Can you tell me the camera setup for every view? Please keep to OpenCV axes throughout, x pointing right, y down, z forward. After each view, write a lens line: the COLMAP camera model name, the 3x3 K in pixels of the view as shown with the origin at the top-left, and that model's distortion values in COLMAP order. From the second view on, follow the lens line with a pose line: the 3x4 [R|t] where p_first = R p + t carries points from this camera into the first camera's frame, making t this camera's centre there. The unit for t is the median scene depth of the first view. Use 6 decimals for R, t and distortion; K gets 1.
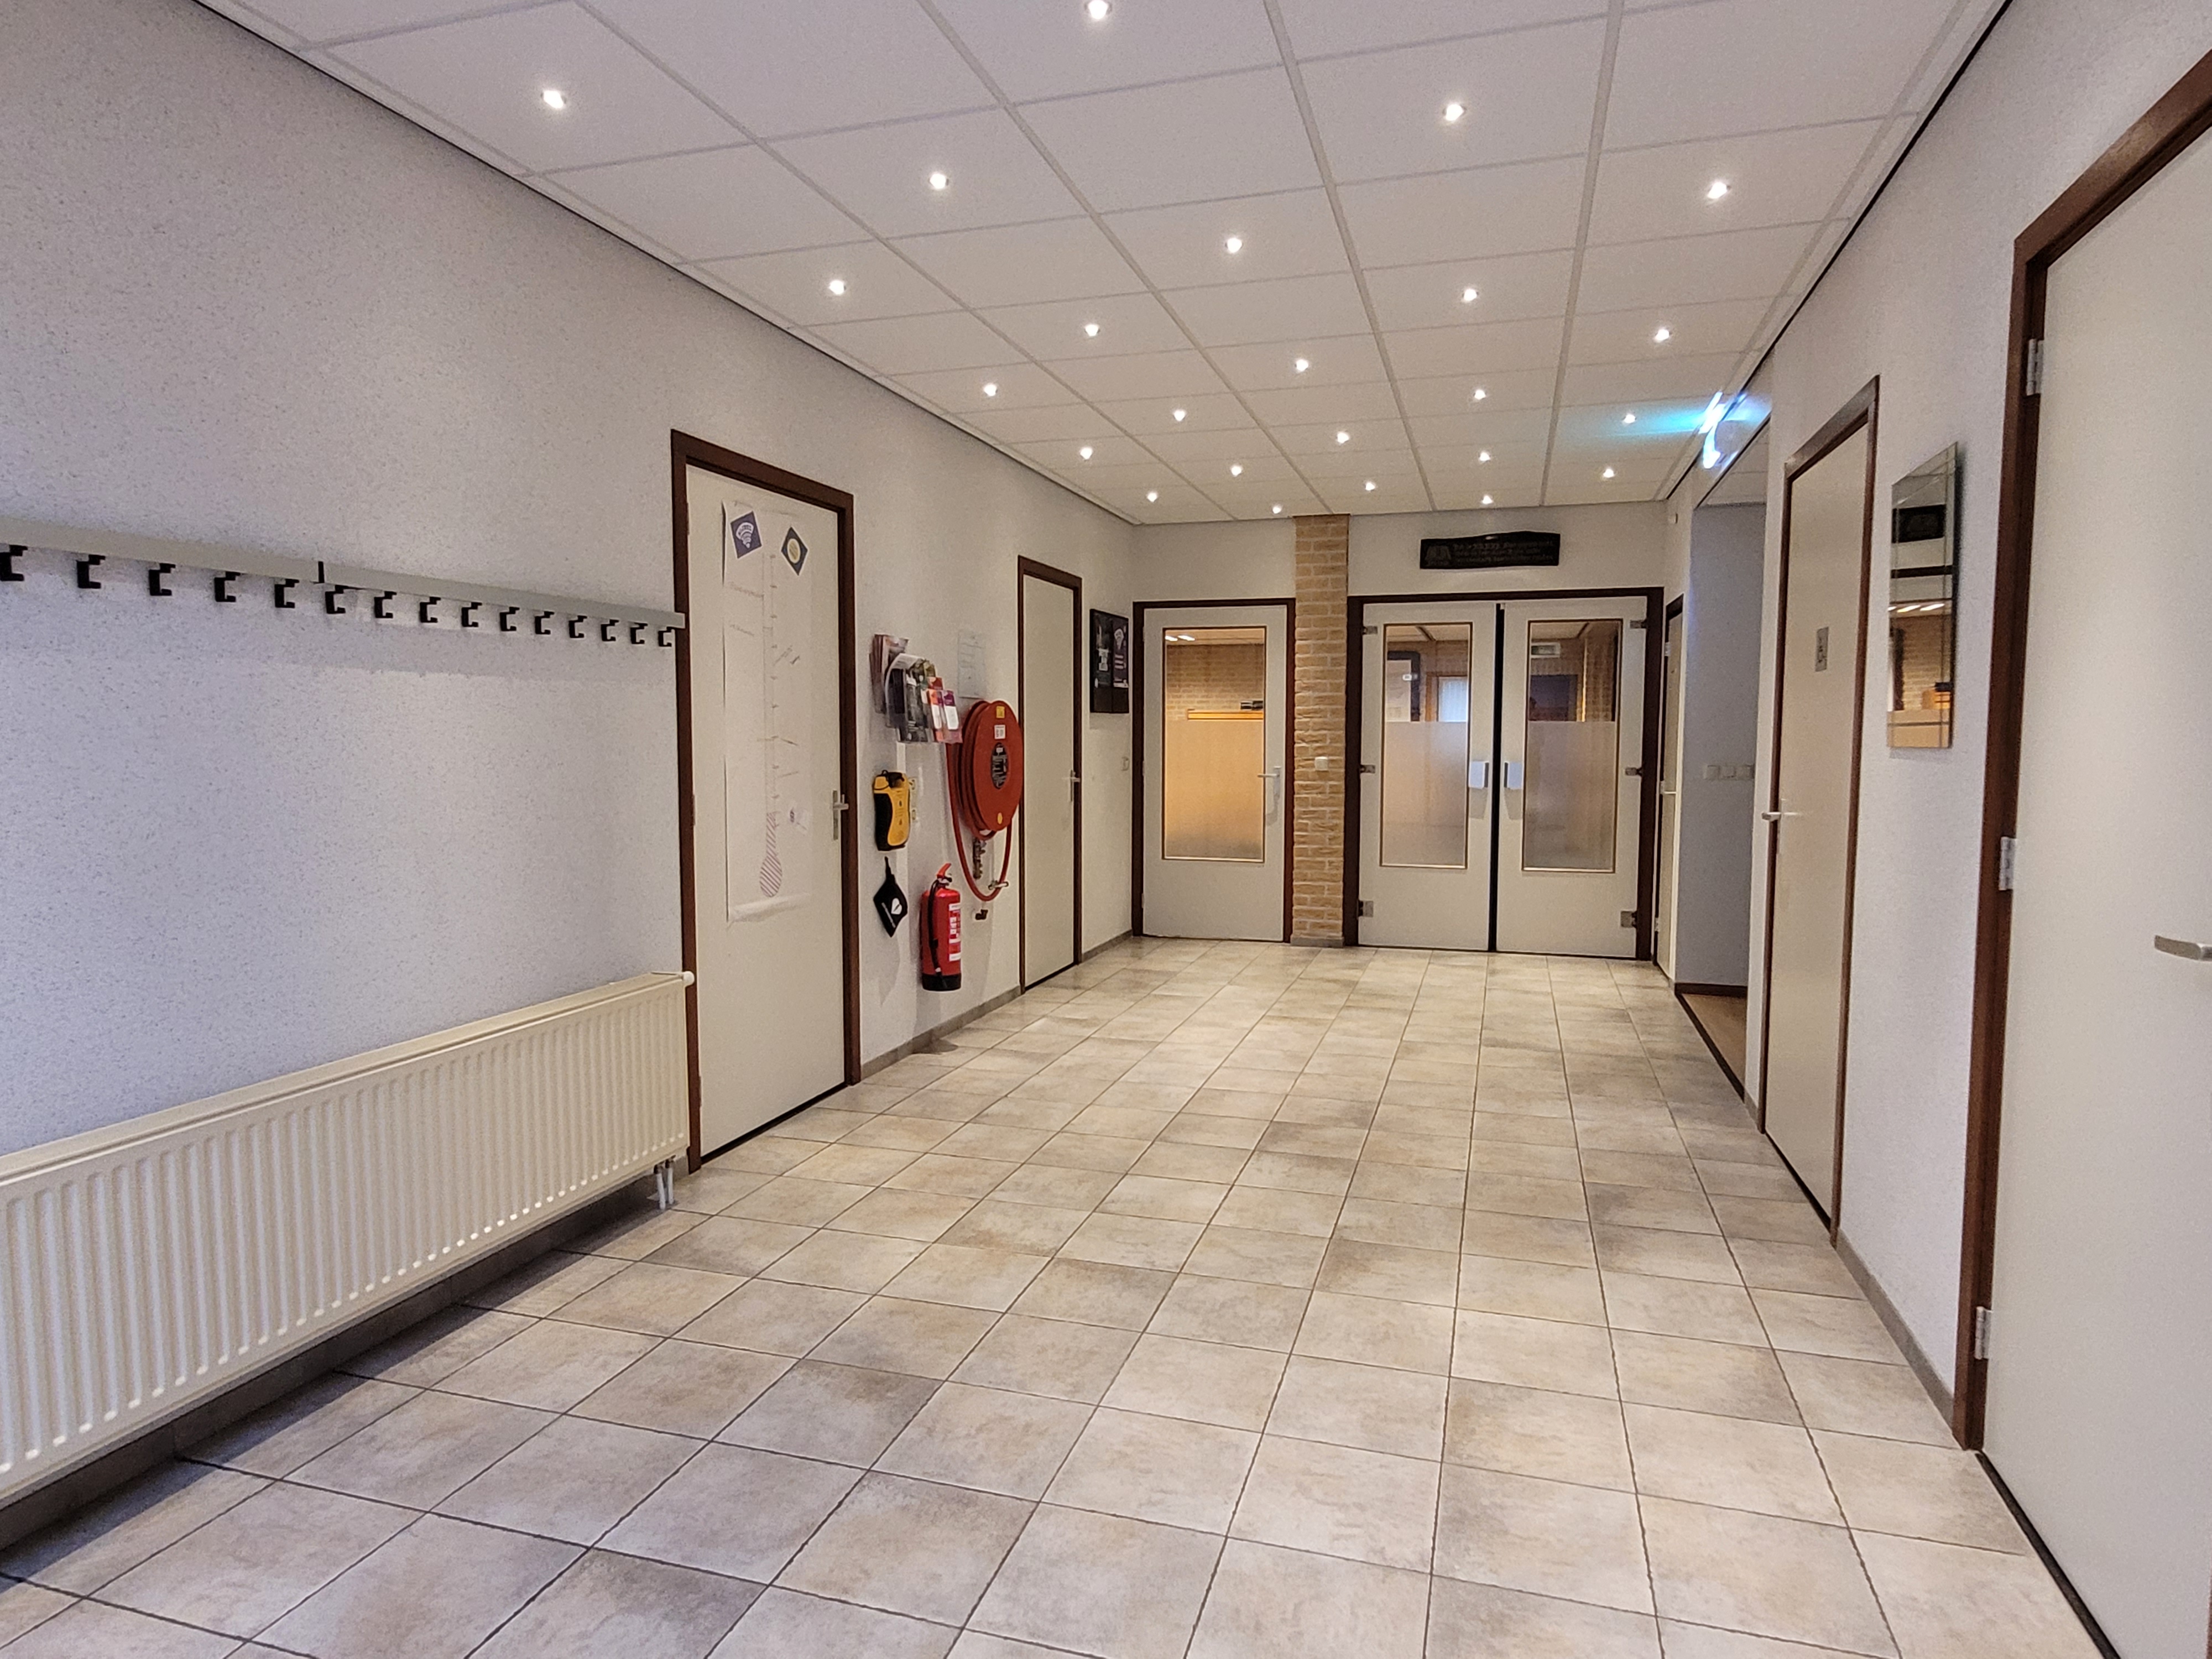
lens RADIAL K [[1284.9, 0, 1110.5], [0, 1284.9, 829.0], [0, 0, 1]] dist [0.006344, 0.009478]
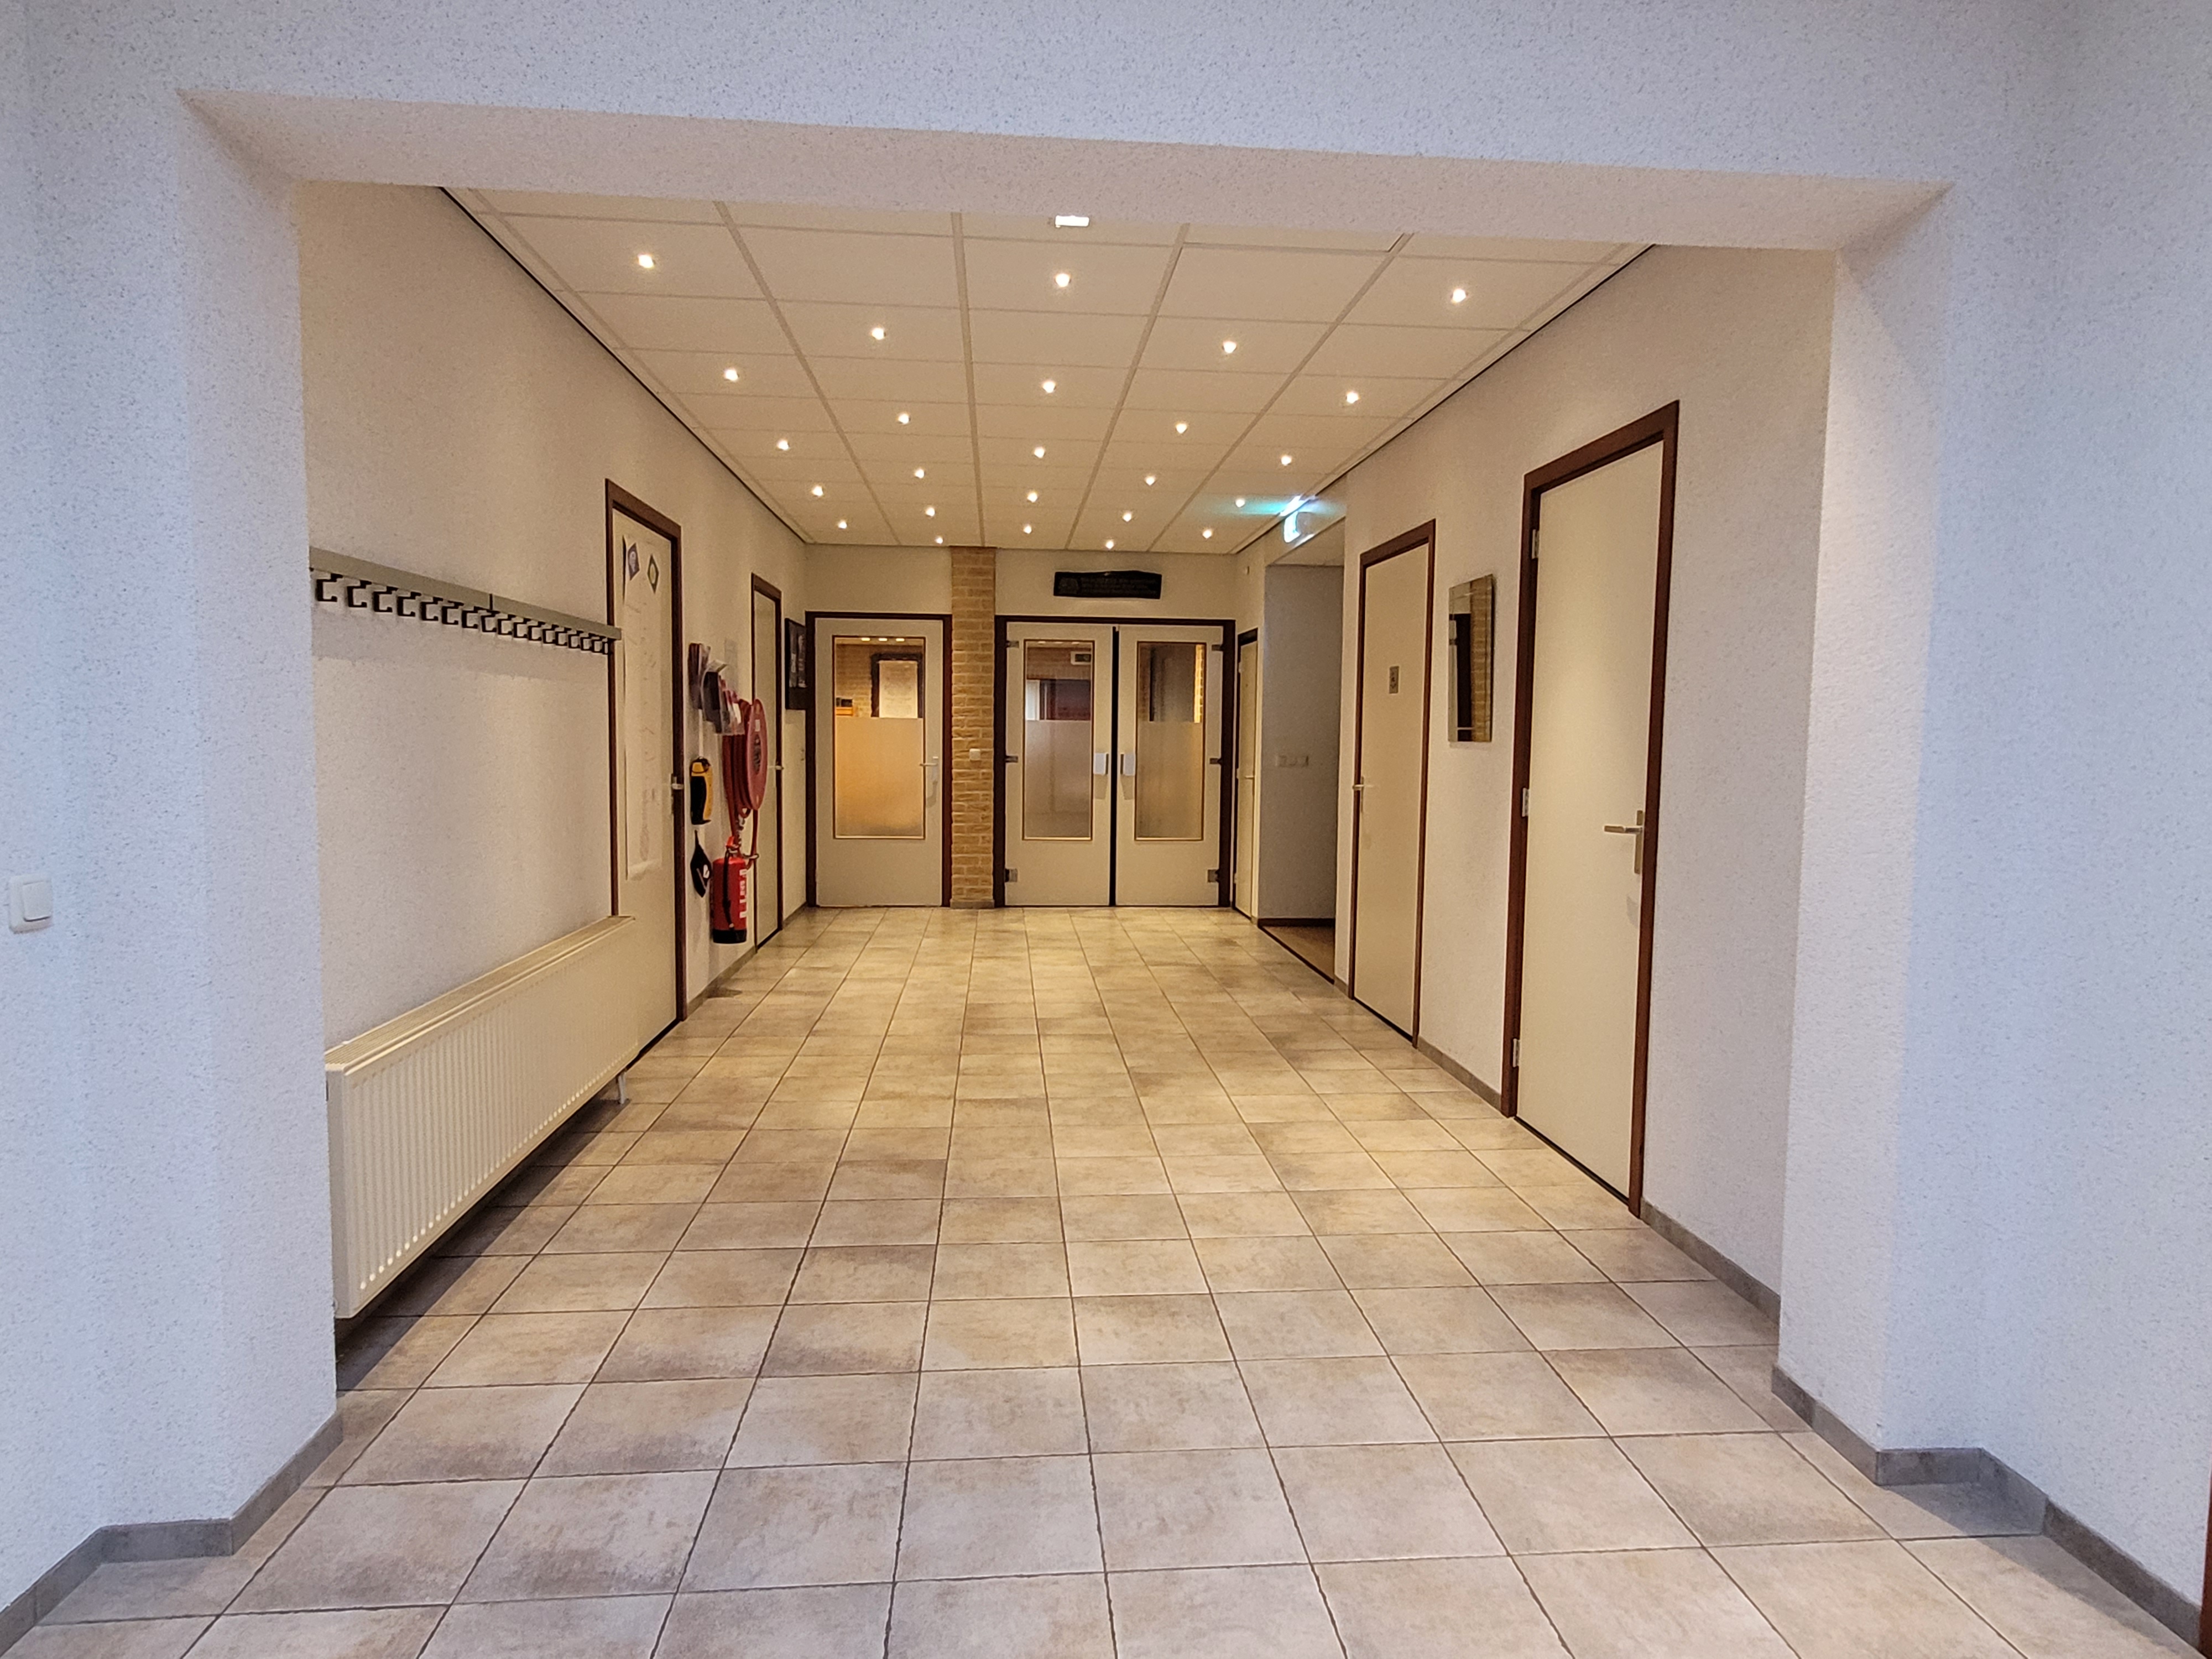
lens RADIAL K [[1284.9, 0, 1102.9], [0, 1284.9, 829.6], [0, 0, 1]] dist [0.006344, 0.009478]
pose [[0.929663, -0.018575, 0.367942, -0.315104], [0.017196, 0.999827, 0.007028, 0.023316], [-0.368009, -0.000206, 0.929822, -0.287175]]
